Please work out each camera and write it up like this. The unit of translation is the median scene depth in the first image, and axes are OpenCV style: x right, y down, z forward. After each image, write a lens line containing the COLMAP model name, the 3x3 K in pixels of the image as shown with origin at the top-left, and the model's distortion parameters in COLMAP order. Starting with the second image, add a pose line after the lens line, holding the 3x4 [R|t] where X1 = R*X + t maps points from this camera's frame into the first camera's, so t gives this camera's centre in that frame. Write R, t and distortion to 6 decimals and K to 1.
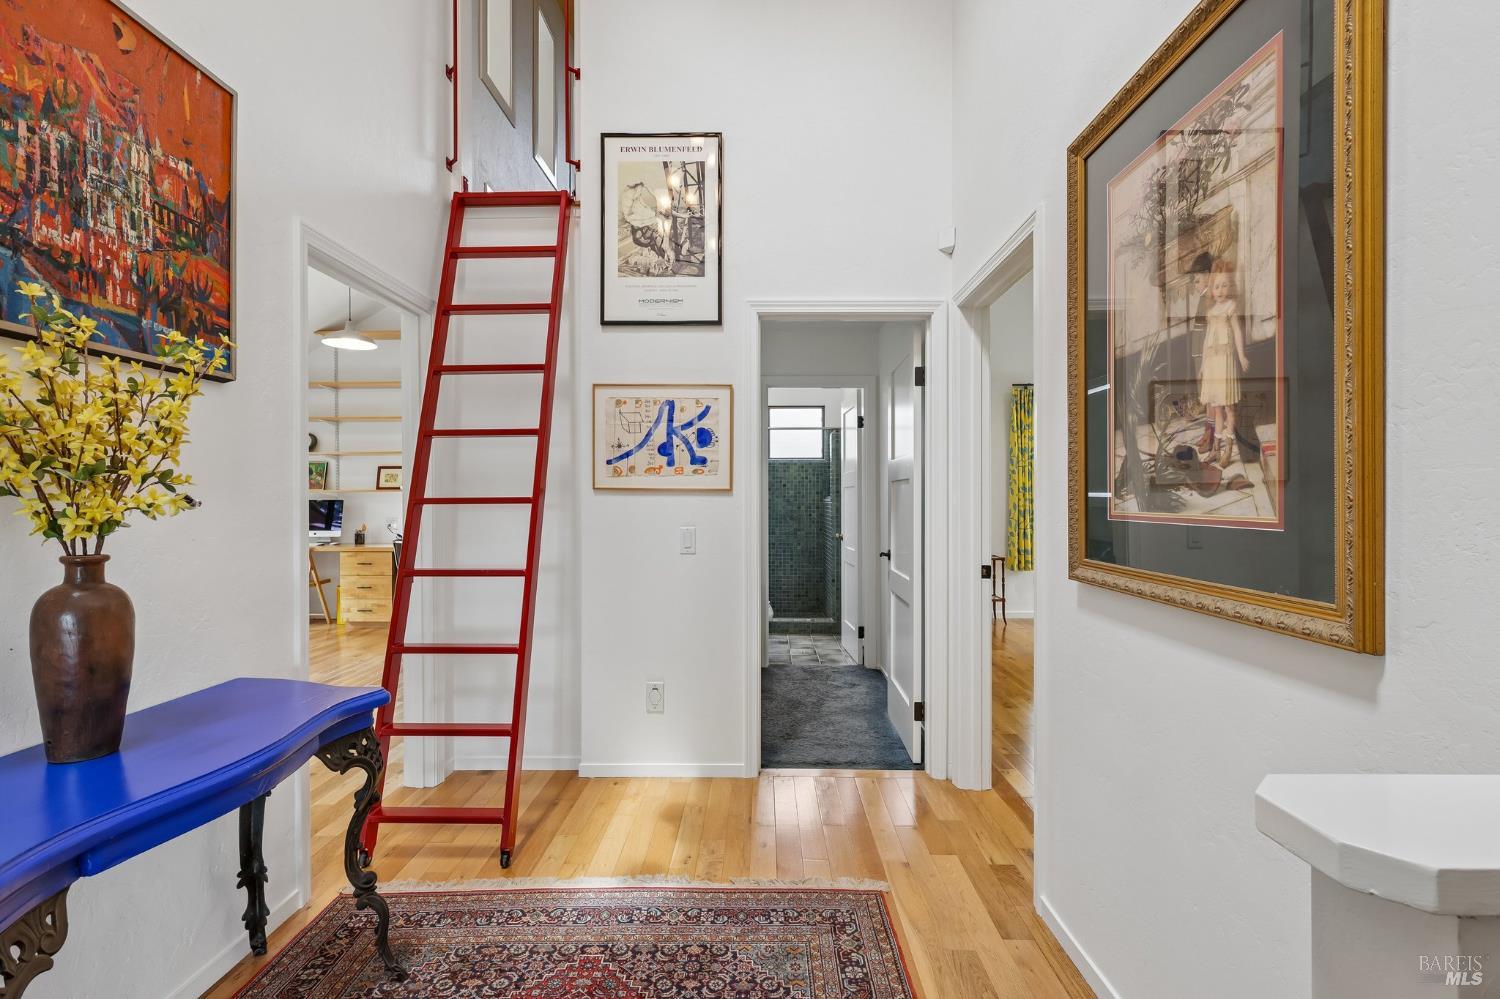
lens RADIAL K [[693.9, 0, 750.5], [0, 693.9, 494.7], [0, 0, 1]] dist [-0.001661, -0.000458]
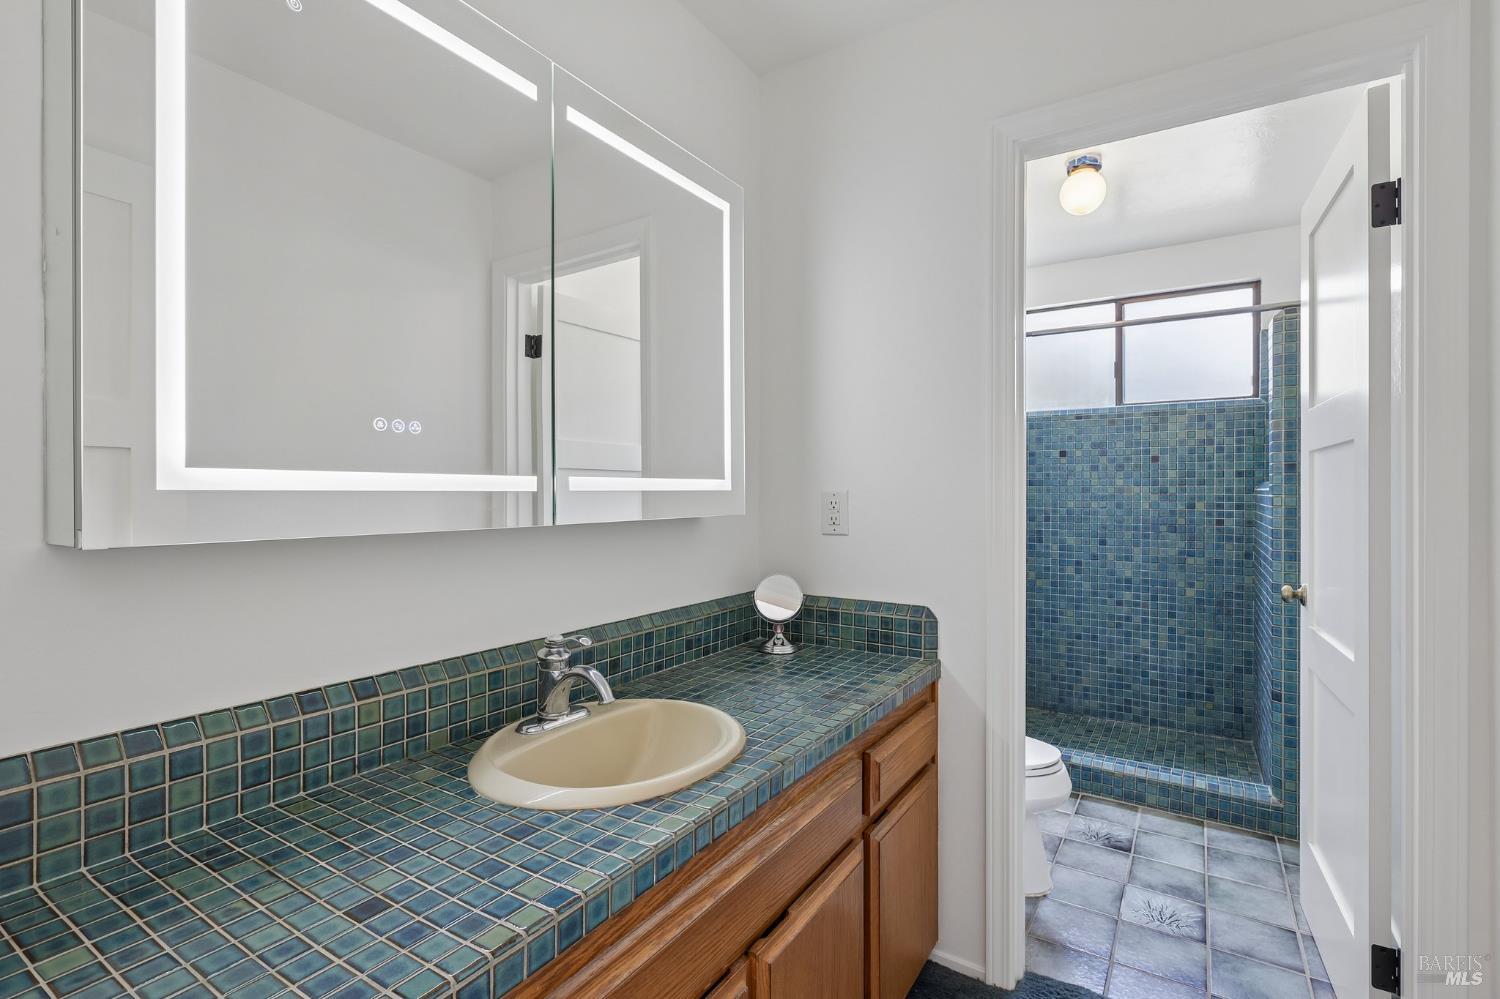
lens RADIAL K [[693.9, 0, 750.5], [0, 693.9, 494.7], [0, 0, 1]] dist [-0.001661, -0.000458]
pose [[0.850431, 0.002966, -0.526077, 0.072841], [0.004393, 0.999909, 0.012739, 0.004336], [0.526067, -0.013144, 0.850341, 0.517794]]
